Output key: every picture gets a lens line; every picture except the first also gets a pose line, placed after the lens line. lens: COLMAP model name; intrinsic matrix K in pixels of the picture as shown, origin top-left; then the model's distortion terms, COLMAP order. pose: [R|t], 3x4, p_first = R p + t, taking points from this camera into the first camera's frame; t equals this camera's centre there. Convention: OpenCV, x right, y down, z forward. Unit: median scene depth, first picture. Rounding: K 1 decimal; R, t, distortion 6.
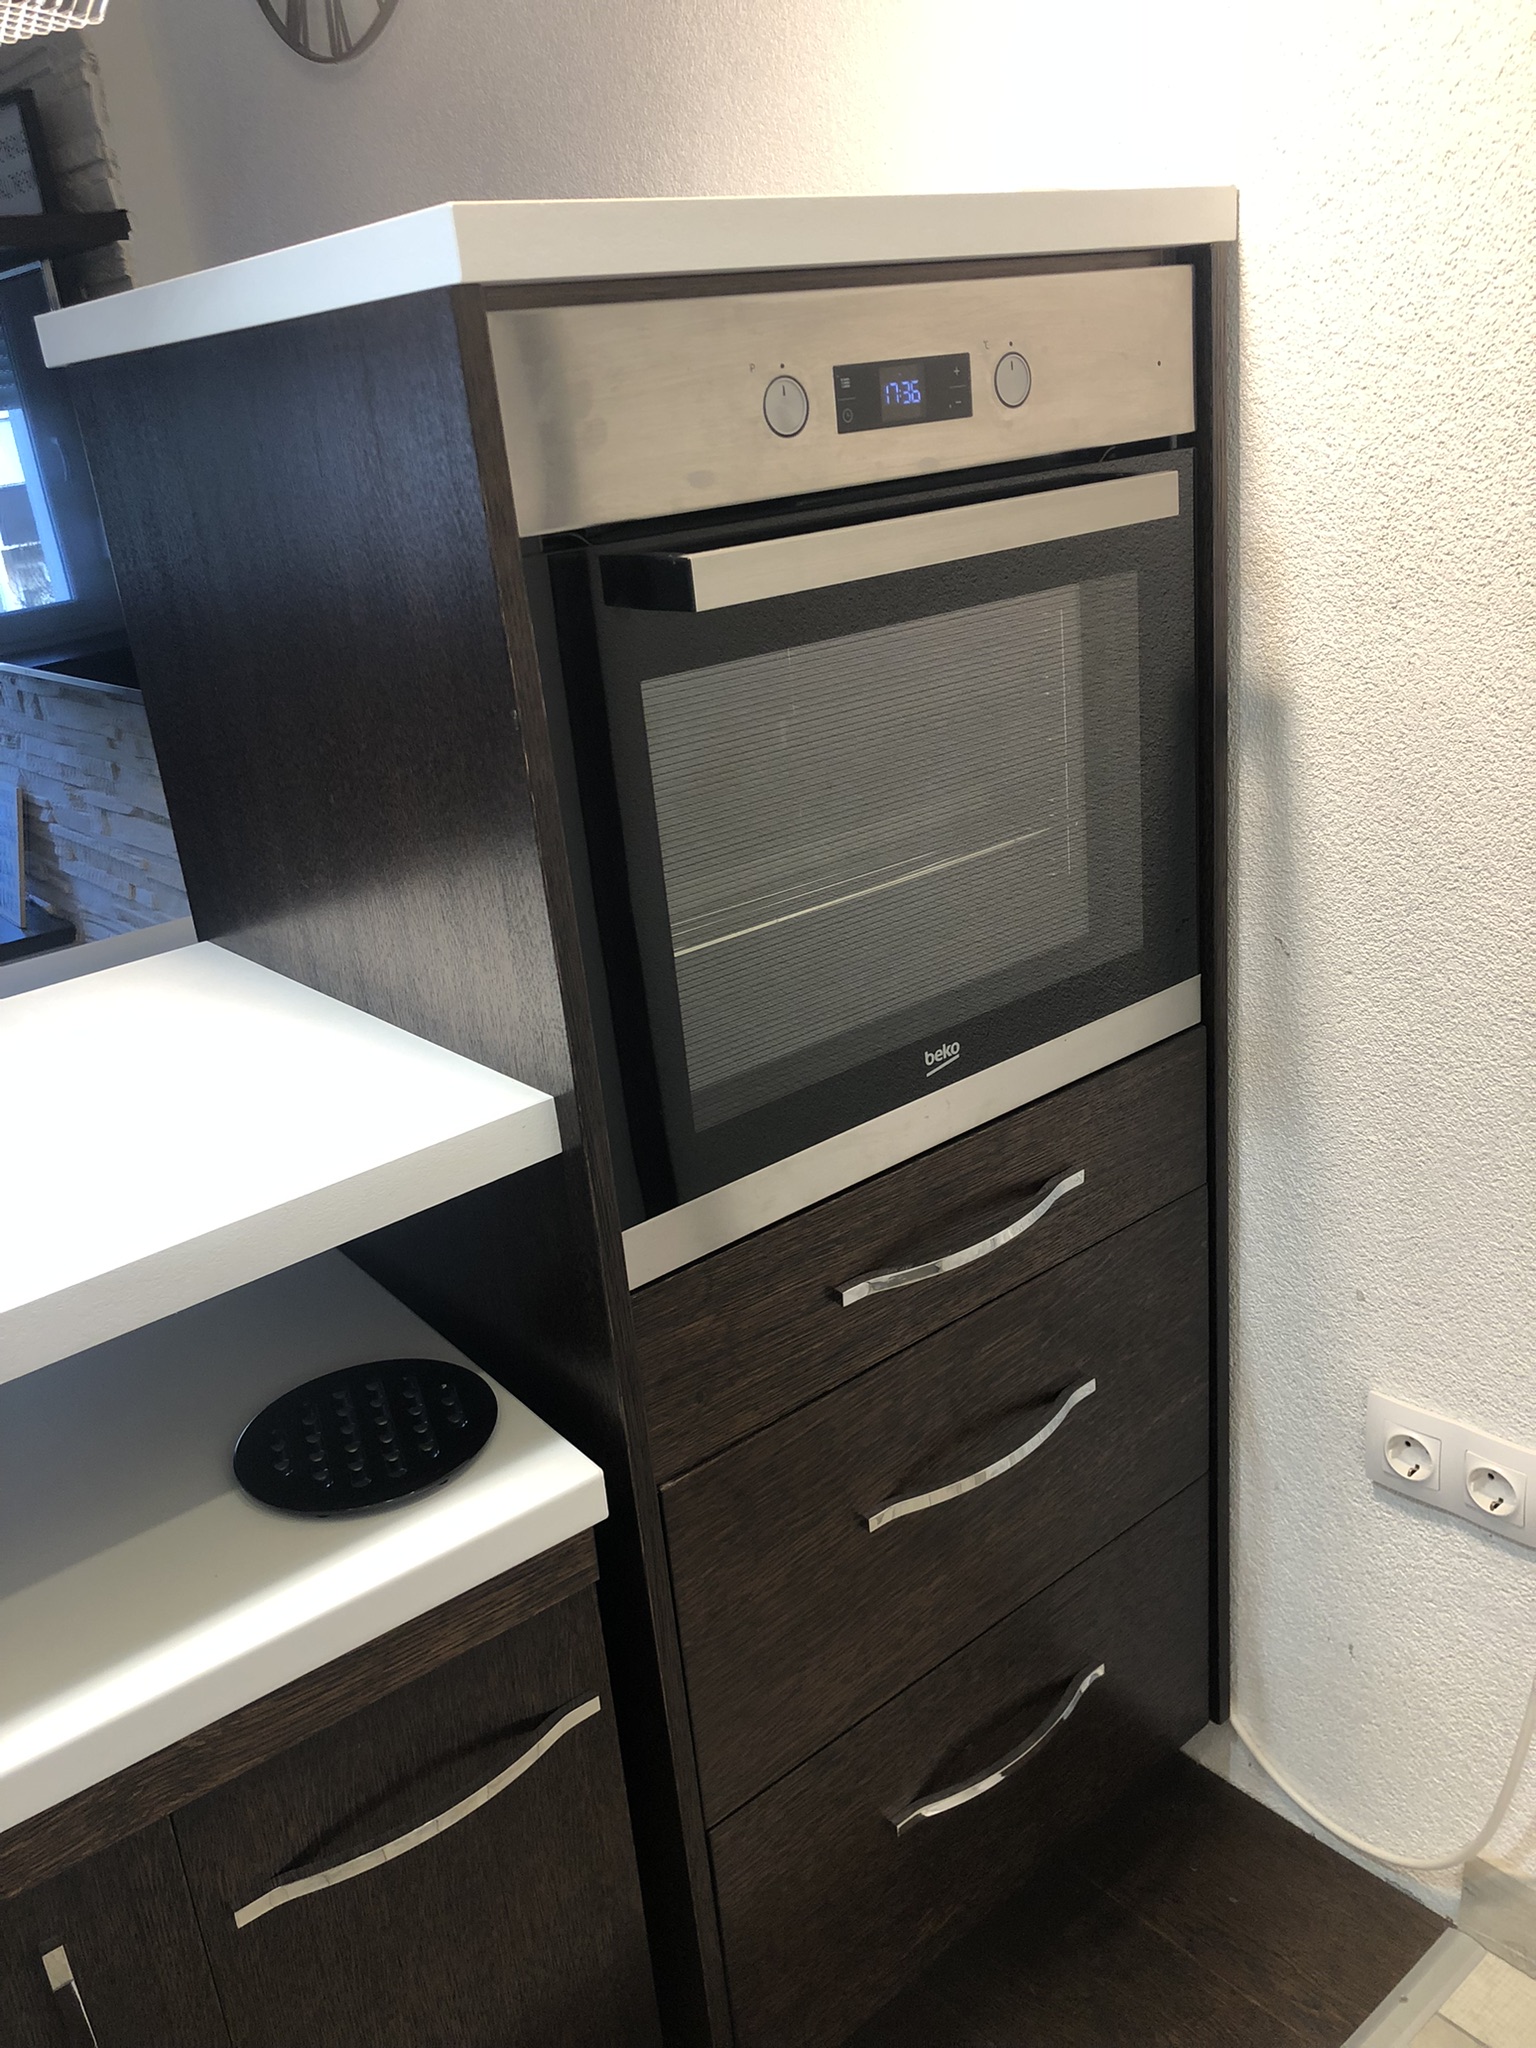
lens RADIAL K [[1699.6, 0, 768.0], [0, 1699.6, 1024.0], [0, 0, 1]] dist [0.051513, -0.046779]
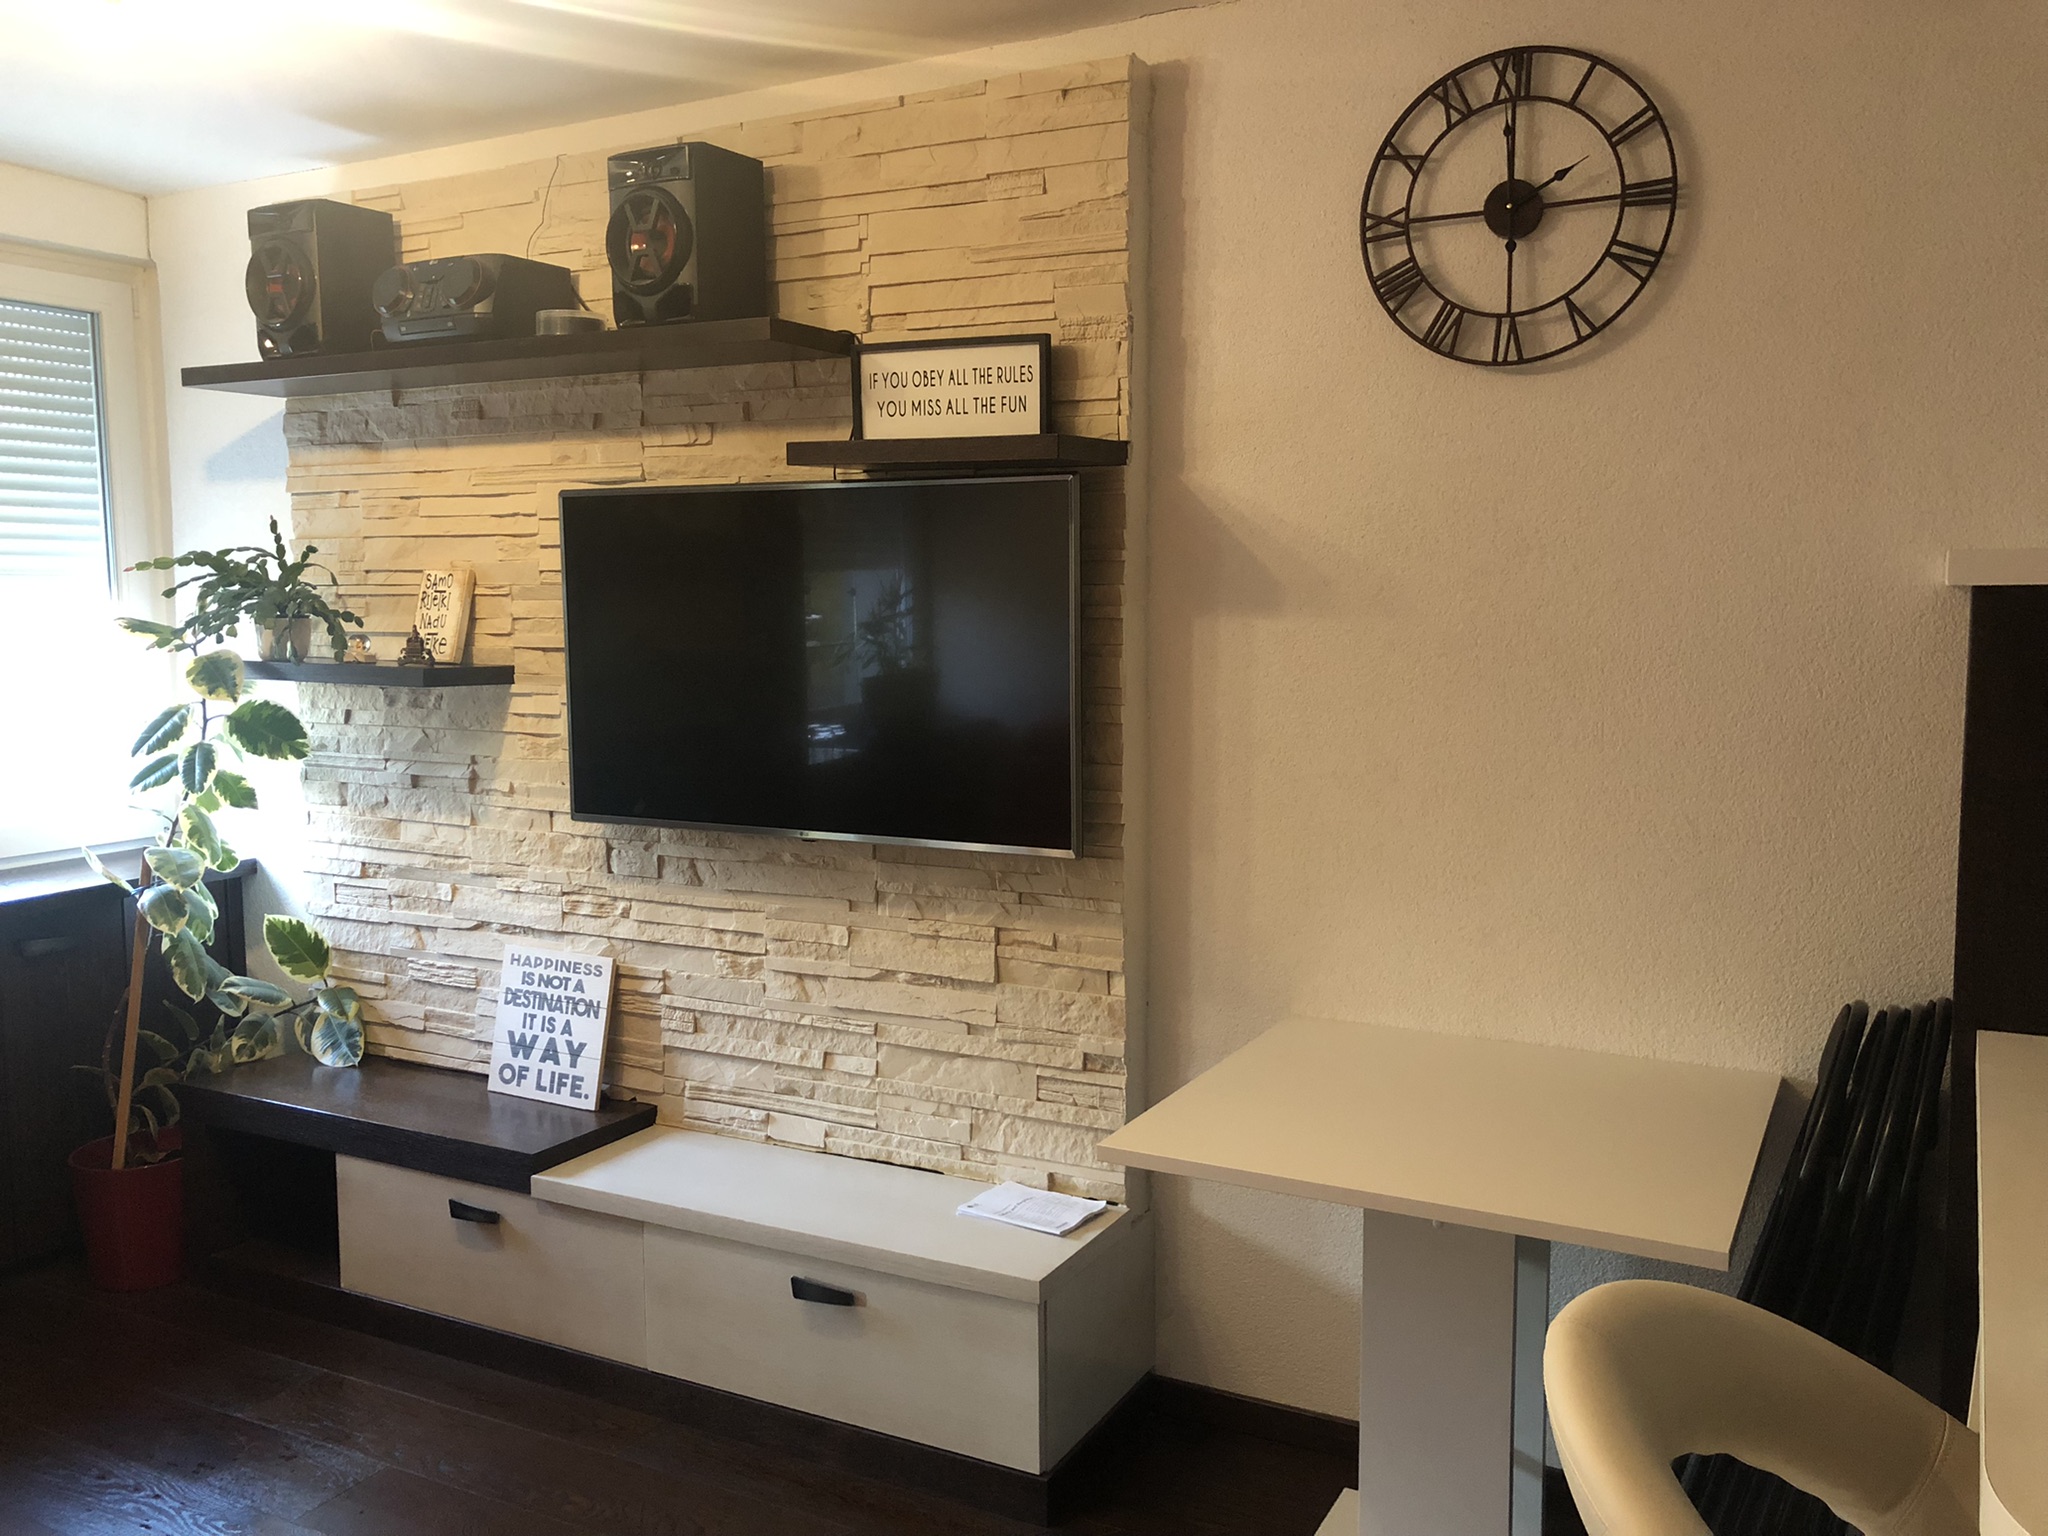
lens RADIAL K [[1699.6, 0, 1049.3], [0, 1699.6, 773.3], [0, 0, 1]] dist [0.051513, -0.046779]
pose [[0.913441, 0.049849, 0.403906, -0.857180], [0.061751, 0.964002, -0.258626, 0.030046], [-0.402258, 0.261181, 0.877481, 0.085827]]
